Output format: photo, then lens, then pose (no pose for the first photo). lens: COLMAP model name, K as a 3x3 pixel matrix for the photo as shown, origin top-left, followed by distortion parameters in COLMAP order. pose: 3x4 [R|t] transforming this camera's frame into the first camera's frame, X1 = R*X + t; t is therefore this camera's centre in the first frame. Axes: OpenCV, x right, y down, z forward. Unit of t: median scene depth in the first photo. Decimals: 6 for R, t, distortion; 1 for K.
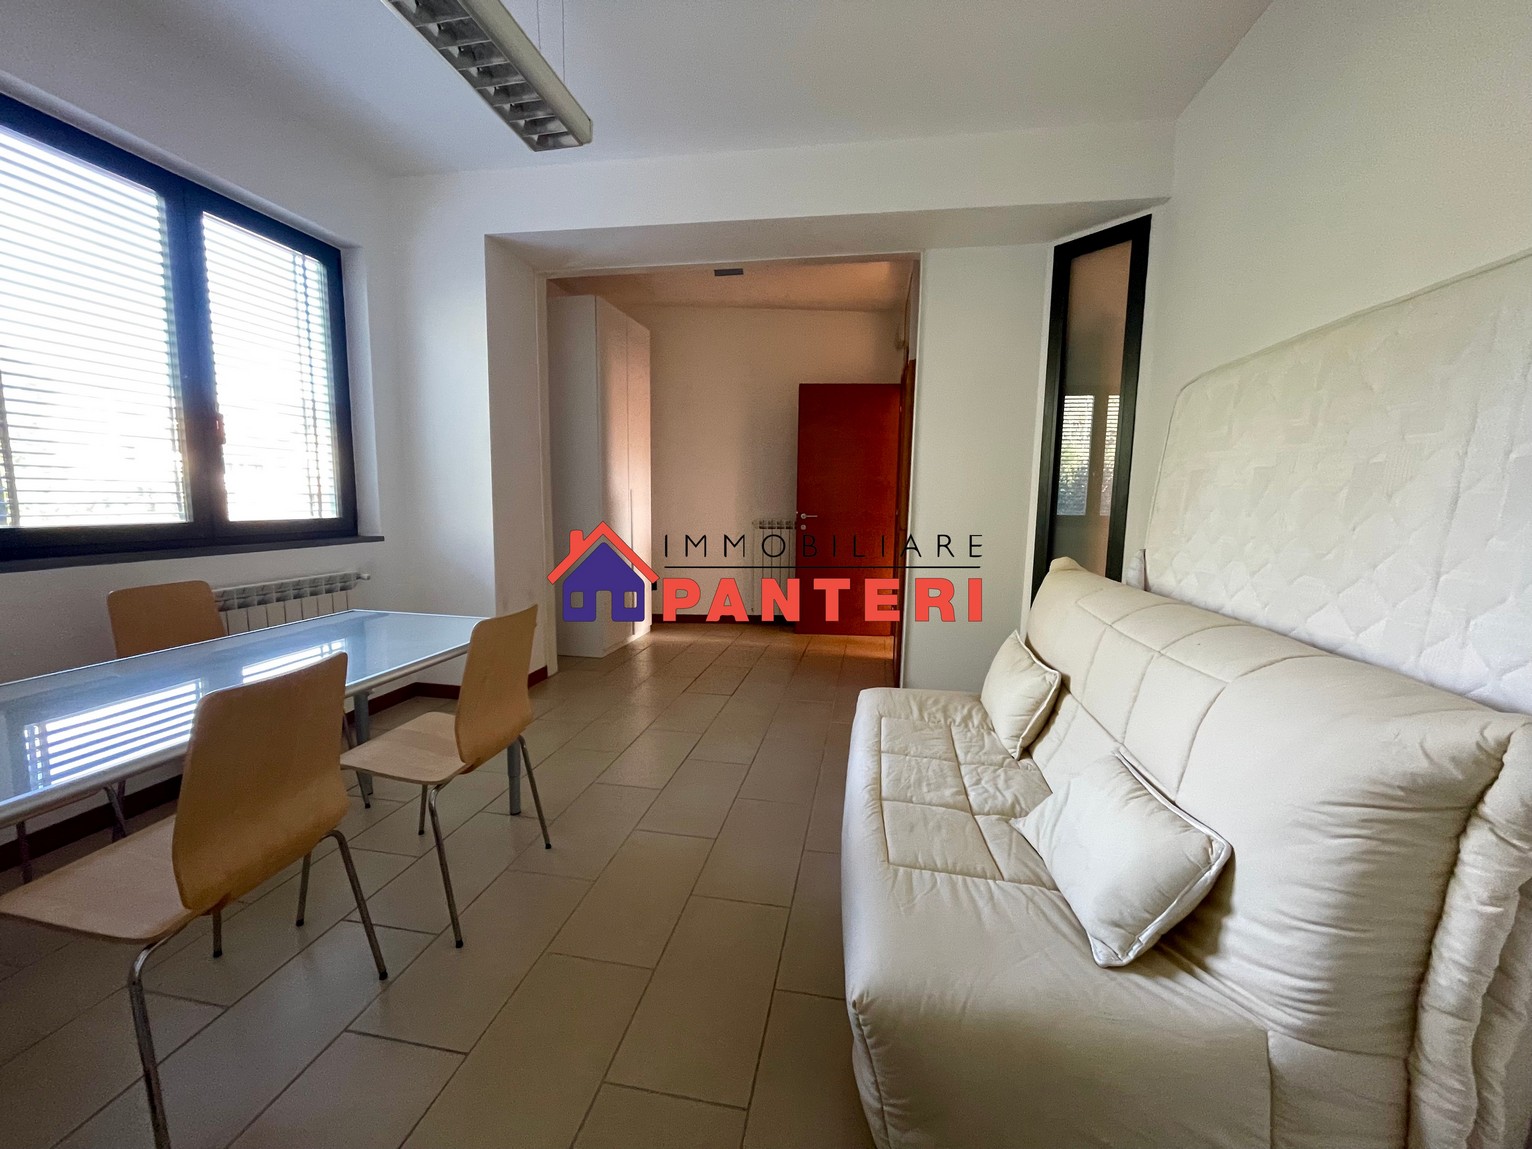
lens RADIAL K [[616.3, 0, 766.6], [0, 616.3, 572.1], [0, 0, 1]] dist [-0.002188, -0.000526]
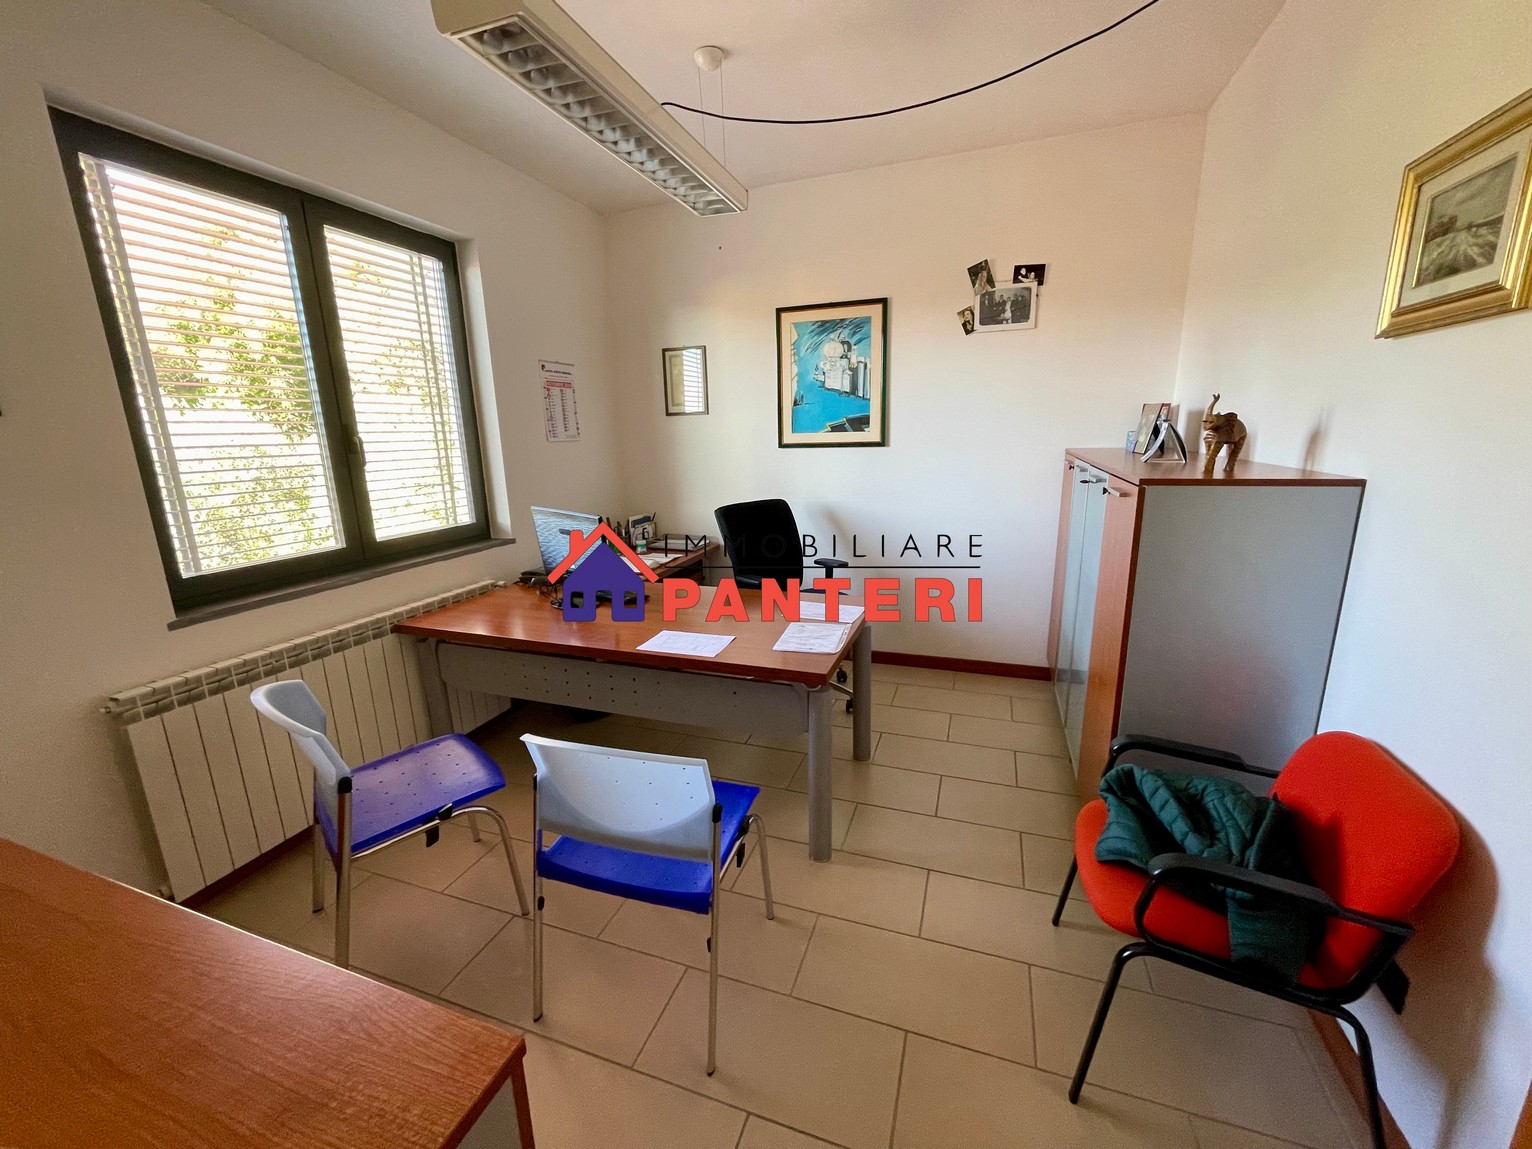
lens RADIAL K [[616.3, 0, 764.4], [0, 616.3, 572.3], [0, 0, 1]] dist [-0.002188, -0.000526]
pose [[0.988894, -0.006681, -0.148473, -0.096311], [0.022842, 0.993952, 0.107413, -0.133330], [0.146857, -0.109612, 0.983066, 0.094770]]
